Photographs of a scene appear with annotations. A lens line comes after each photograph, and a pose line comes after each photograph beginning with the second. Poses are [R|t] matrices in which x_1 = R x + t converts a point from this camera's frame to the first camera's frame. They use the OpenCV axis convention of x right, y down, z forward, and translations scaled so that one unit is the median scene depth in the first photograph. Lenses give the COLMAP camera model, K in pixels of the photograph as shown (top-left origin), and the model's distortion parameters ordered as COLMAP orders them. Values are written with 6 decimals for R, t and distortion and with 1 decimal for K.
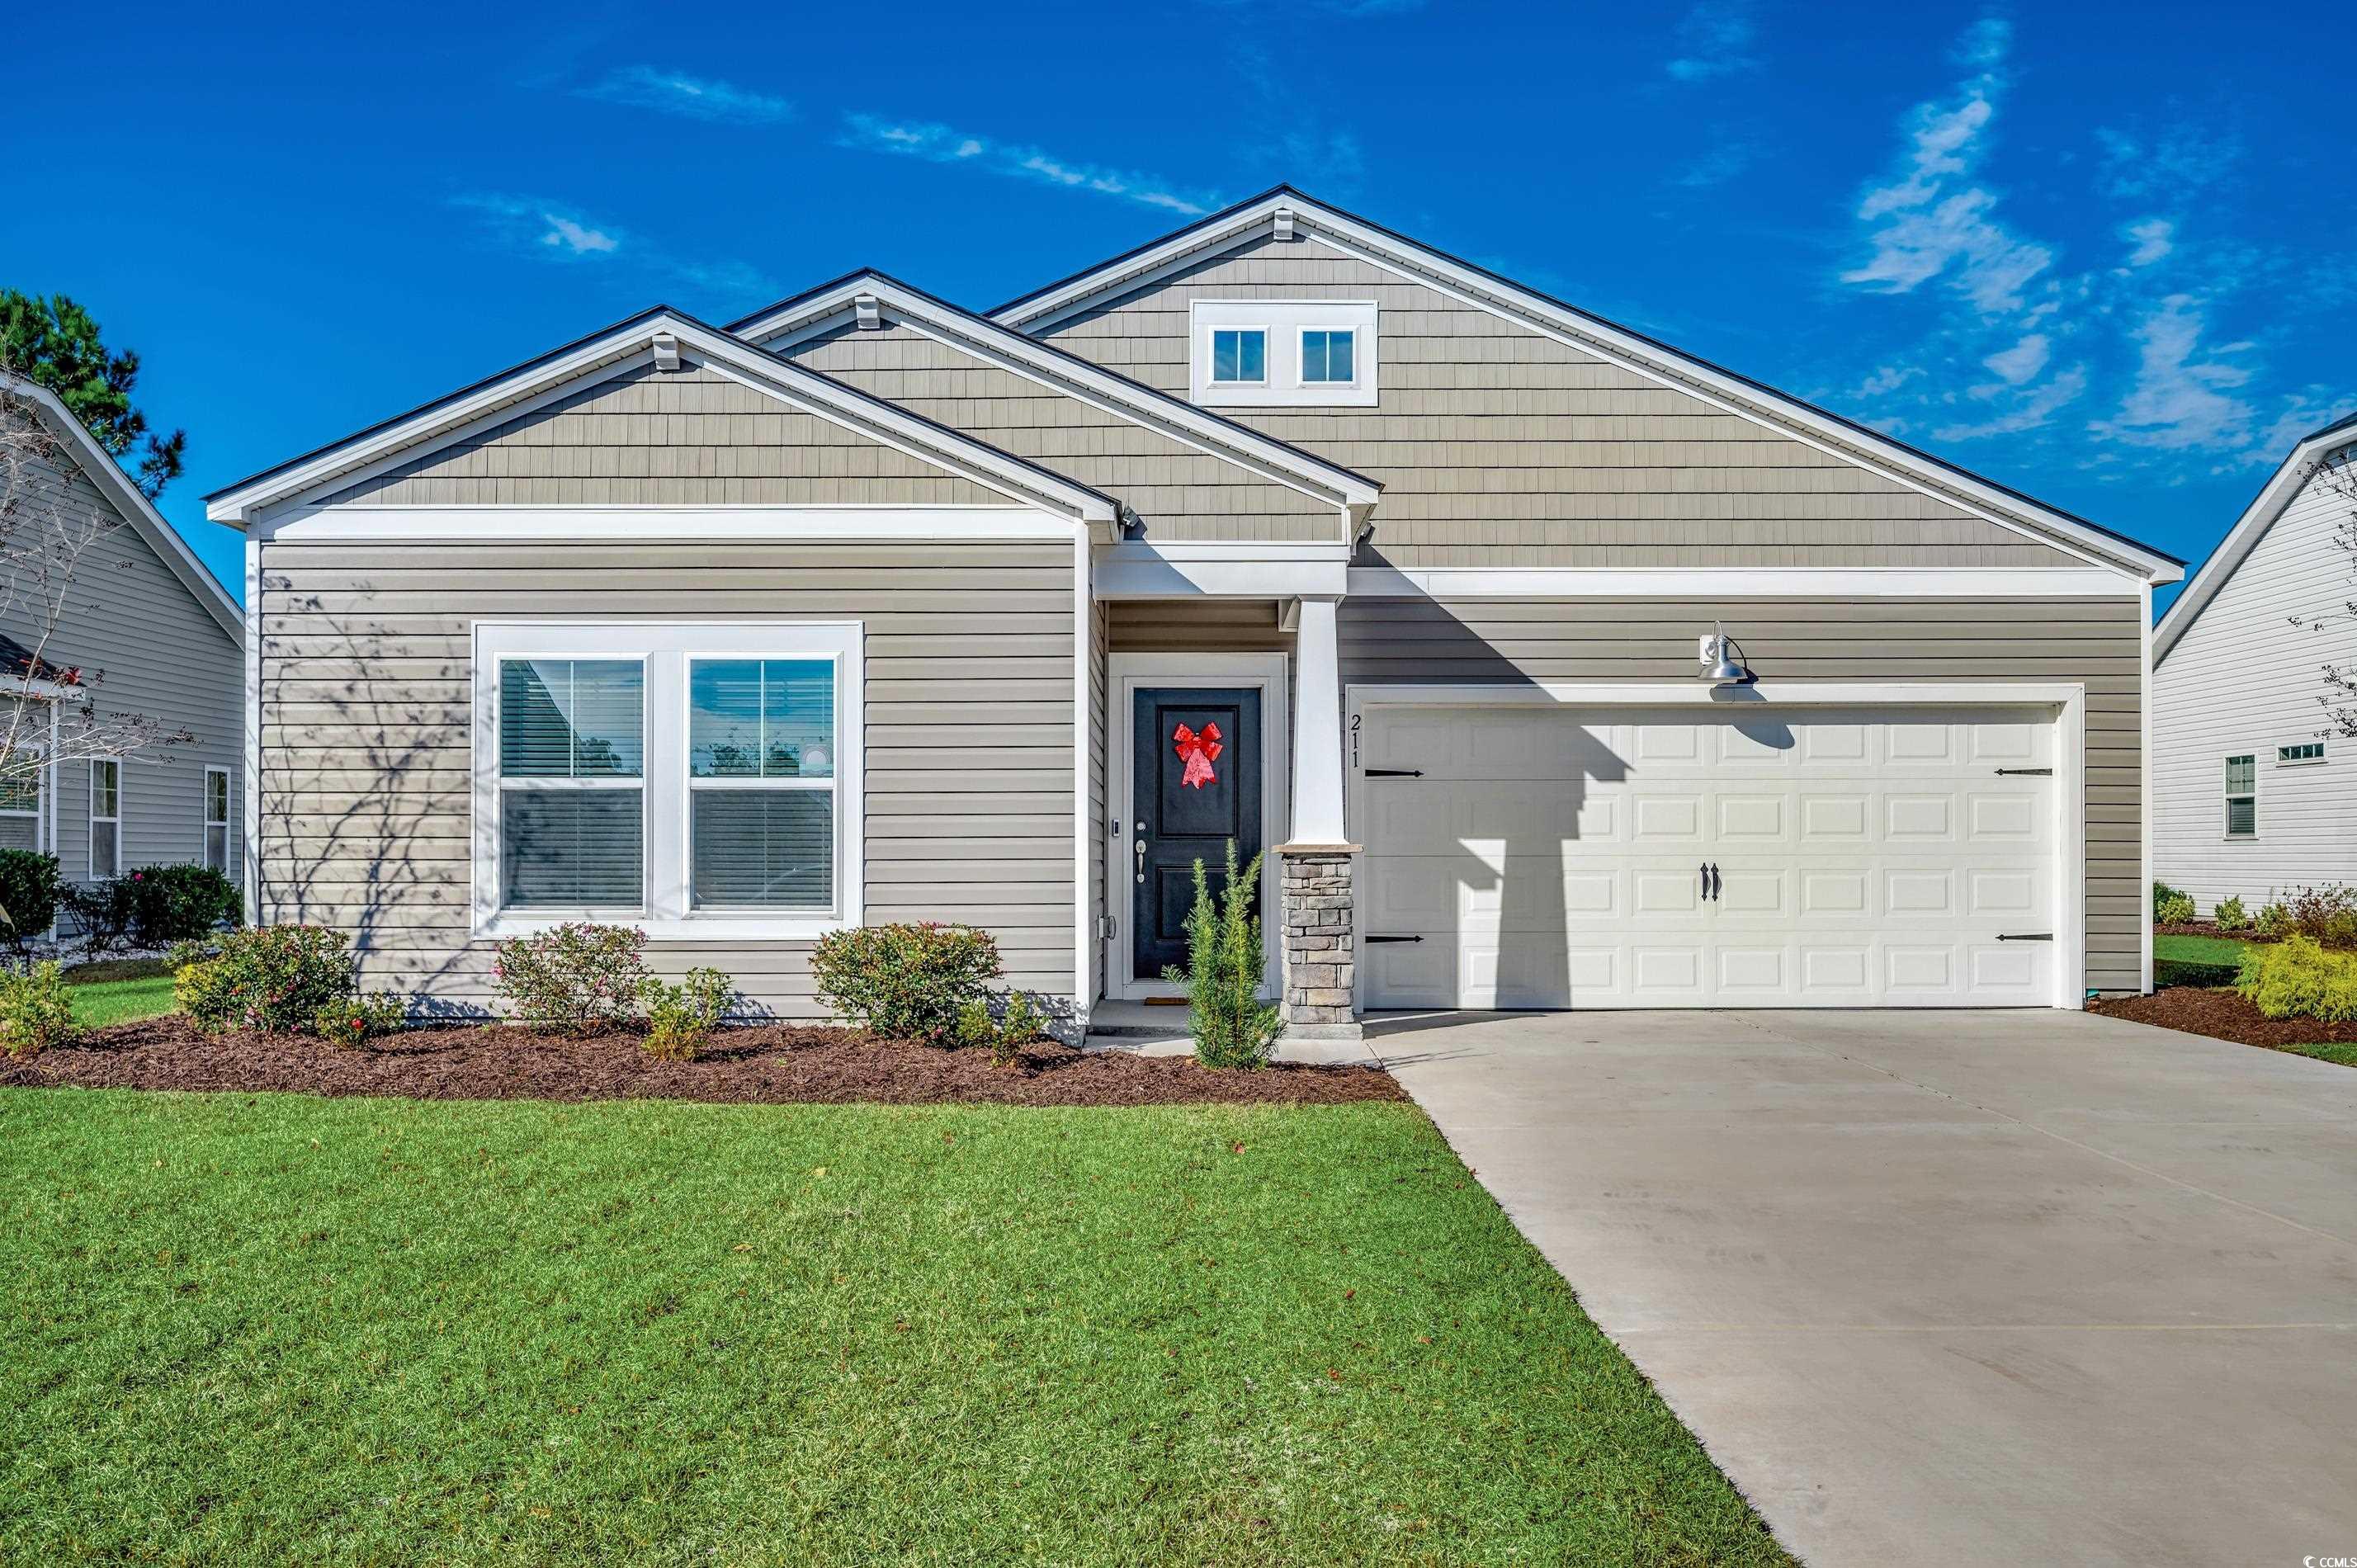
lens RADIAL K [[1962.1, 0, 1180.0], [0, 1962.1, 849.9], [0, 0, 1]] dist [-0.003422, -0.006107]
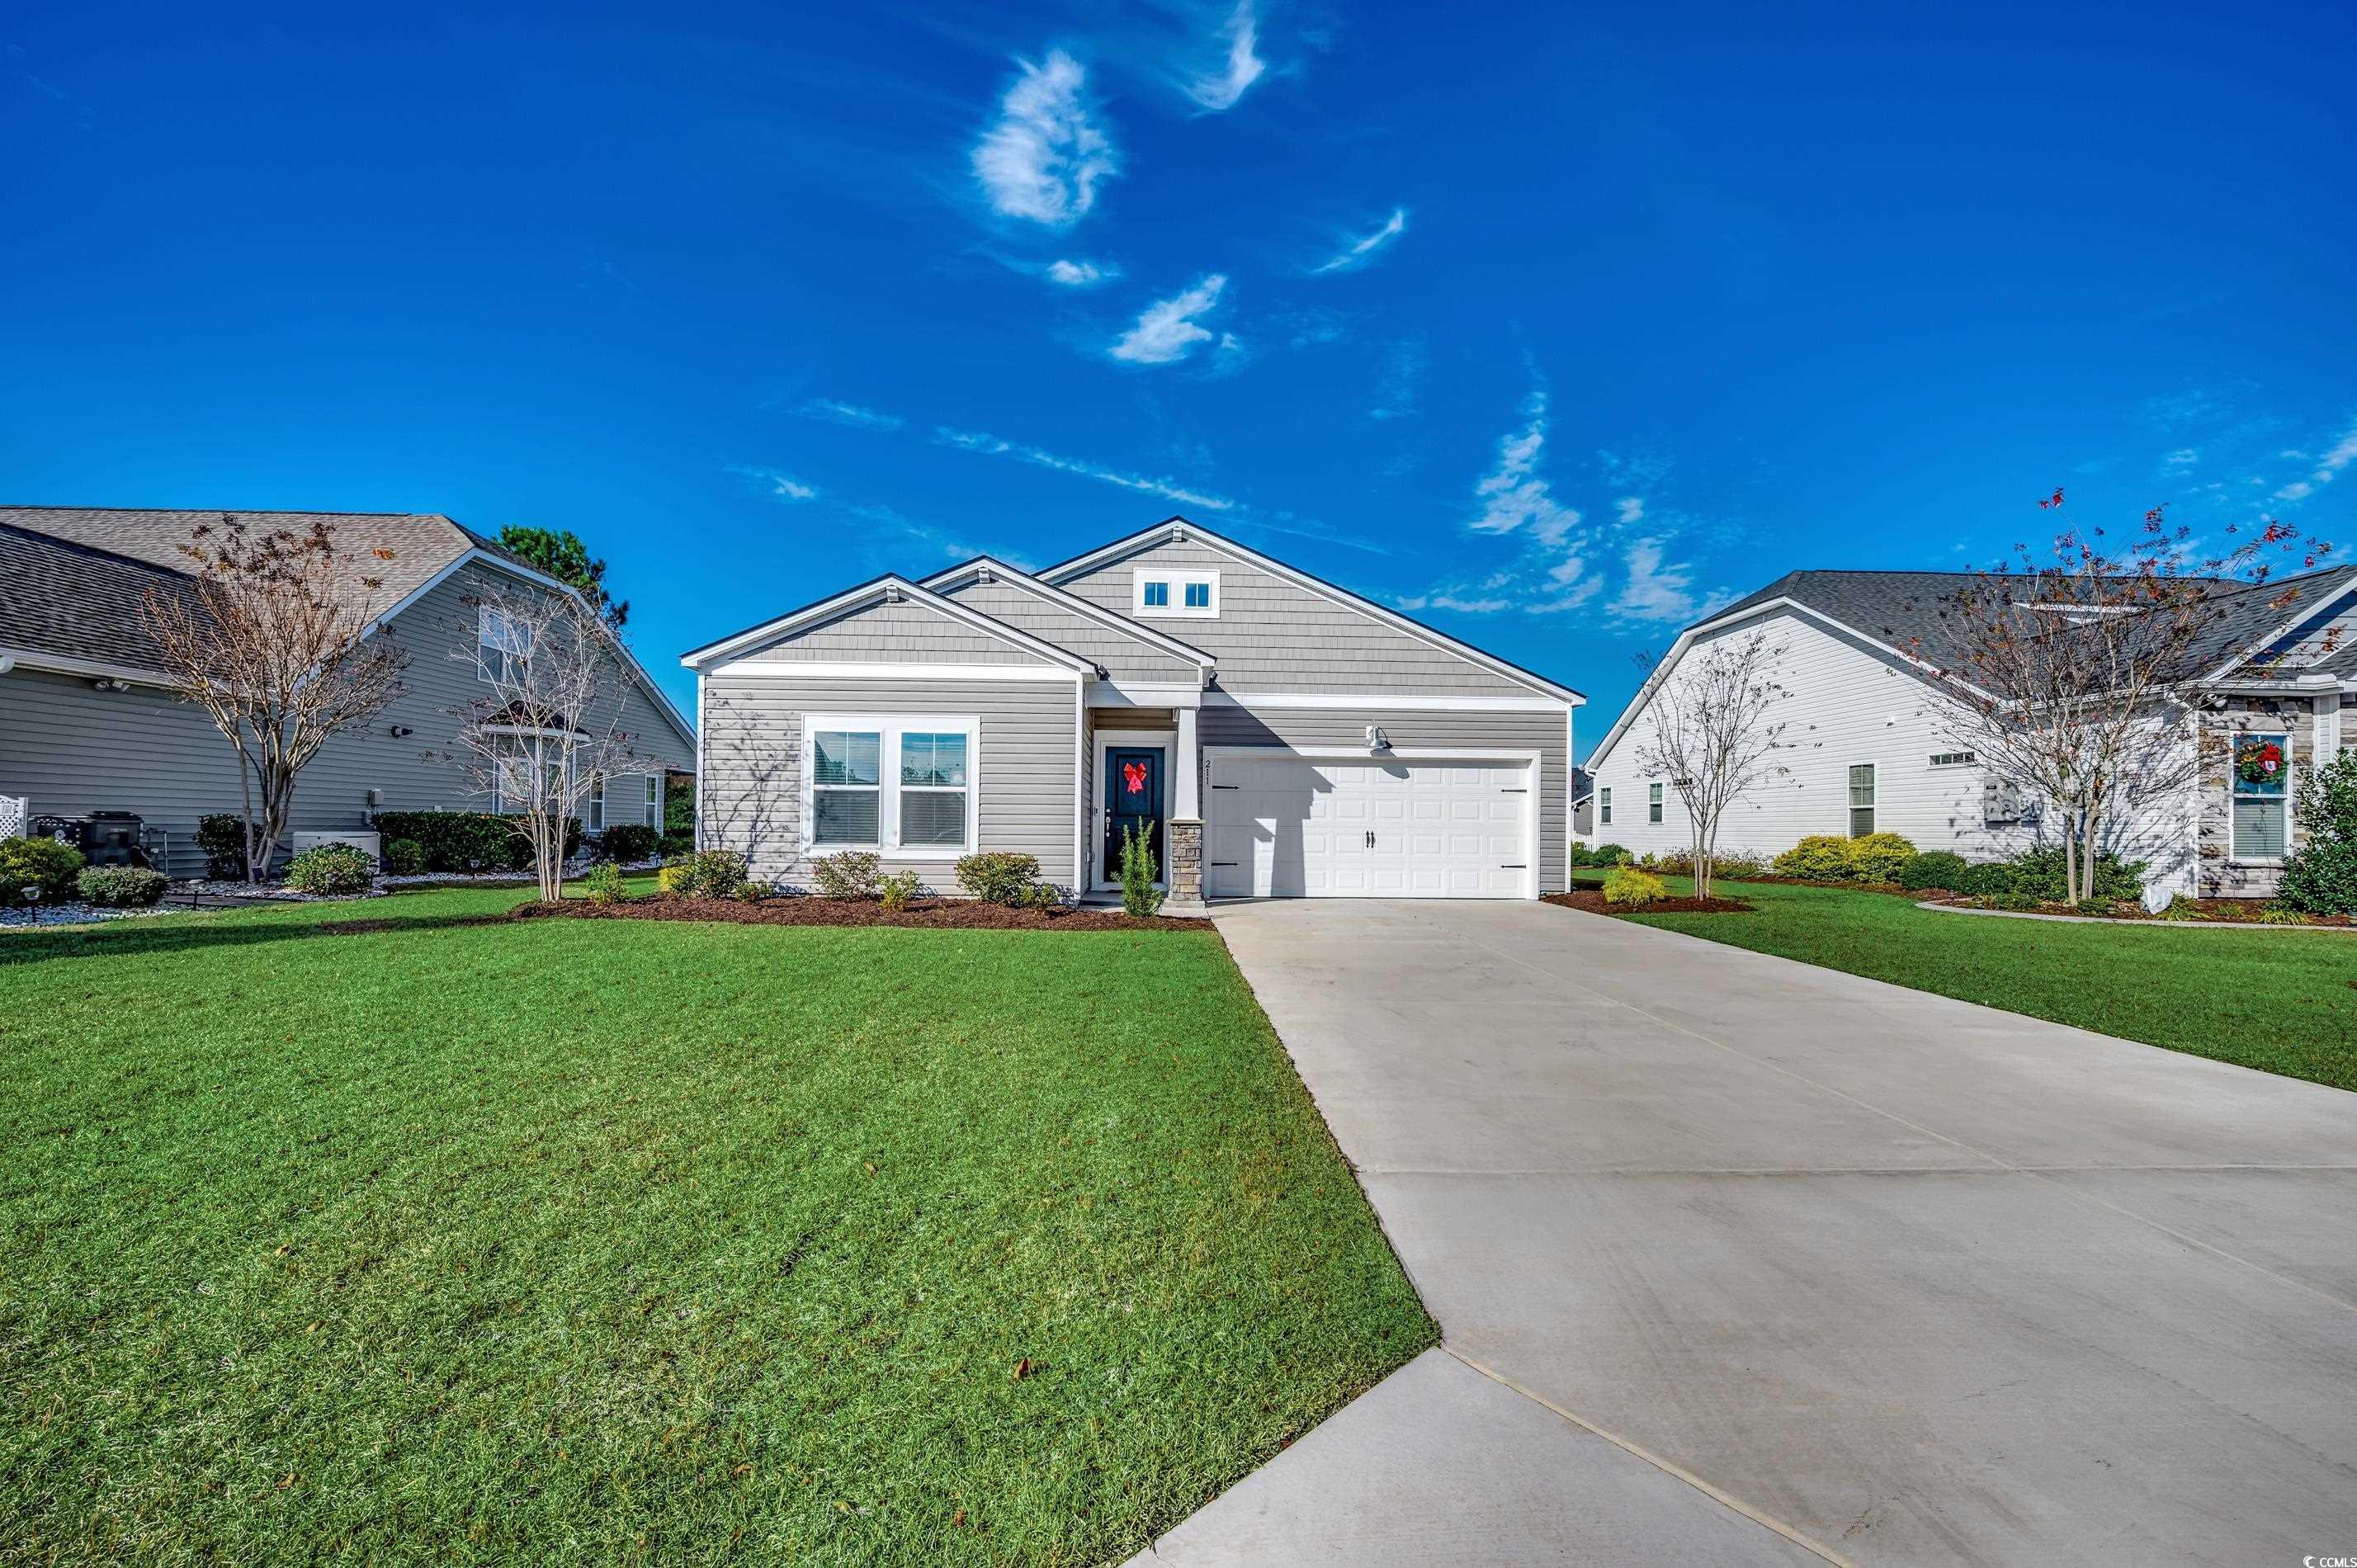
lens RADIAL K [[1047.8, 0, 1180.3], [0, 1047.8, 820.9], [0, 0, 1]] dist [-0.002264, -0.000437]
pose [[0.999434, 0.012465, 0.031239, 0.023862], [-0.012353, 0.999917, -0.003777, 0.002692], [-0.031284, 0.003389, 0.999505, -0.156851]]
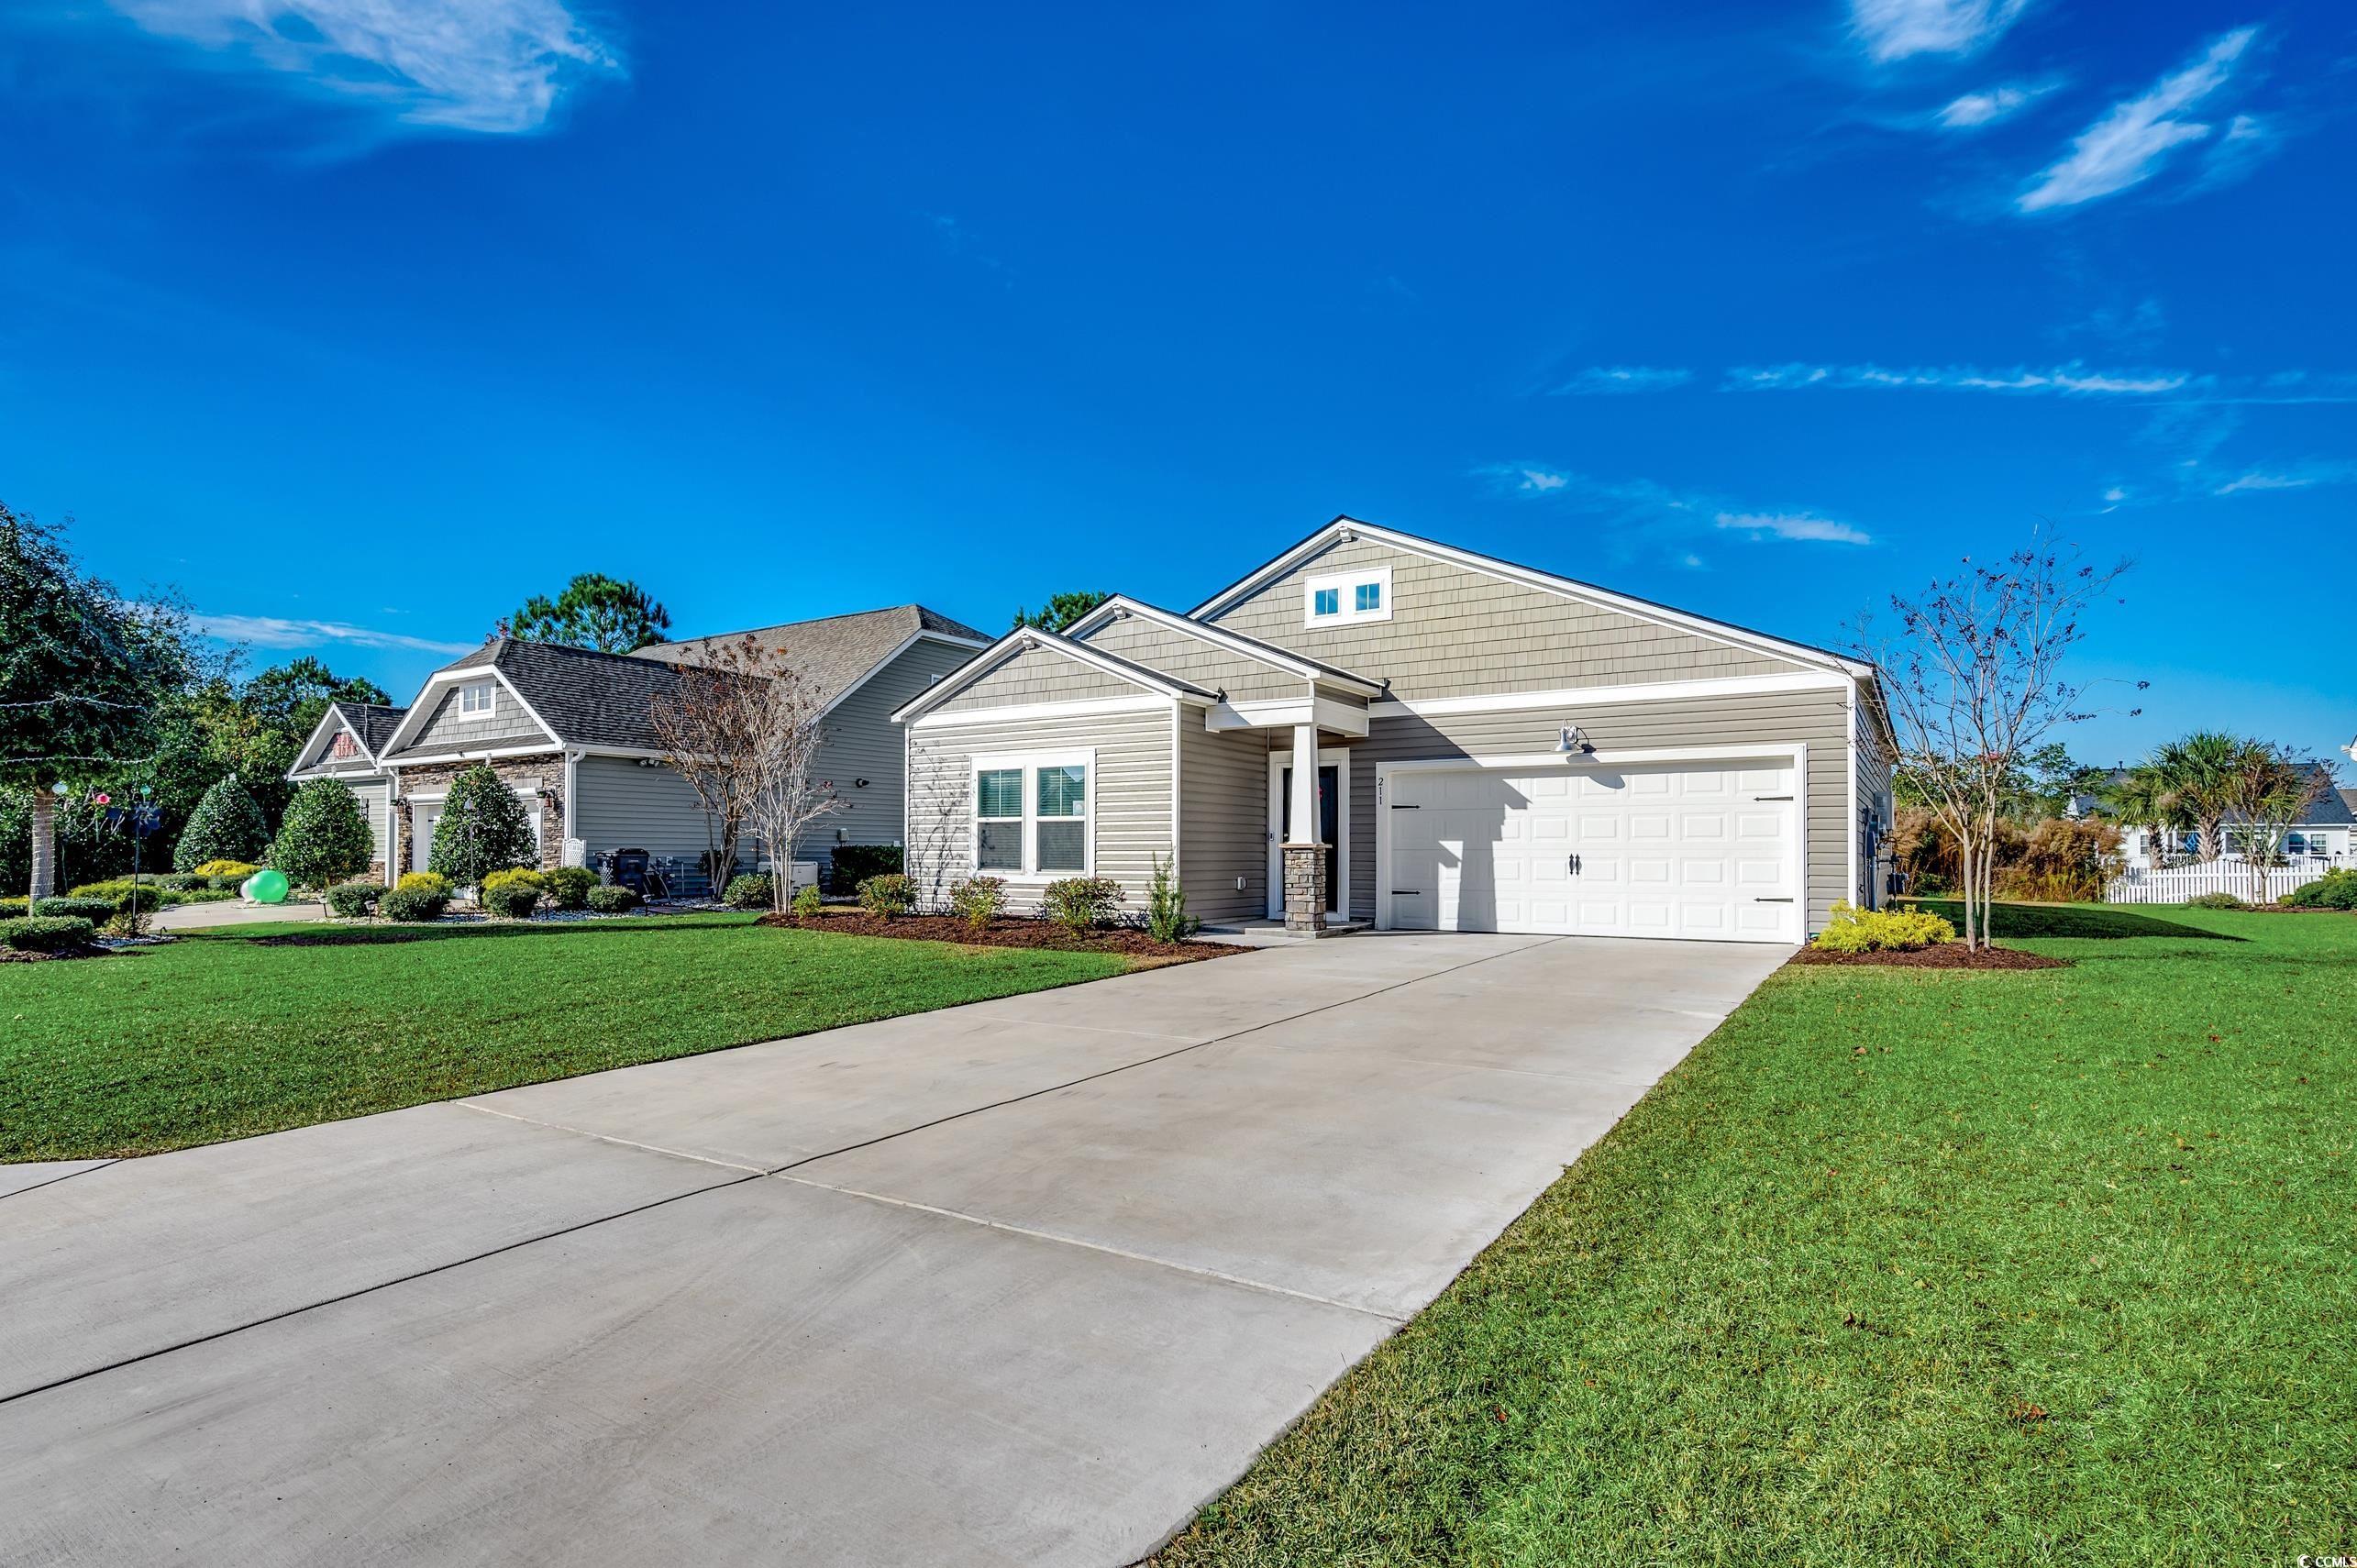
lens RADIAL K [[1150.3, 0, 1175.8], [0, 1150.3, 835.9], [0, 0, 1]] dist [-0.013067, -0.000635]
pose [[0.839279, -0.005306, -0.543676, 0.541796], [0.000428, 0.999959, -0.009098, -0.000267], [0.543701, 0.007403, 0.839246, -0.076245]]
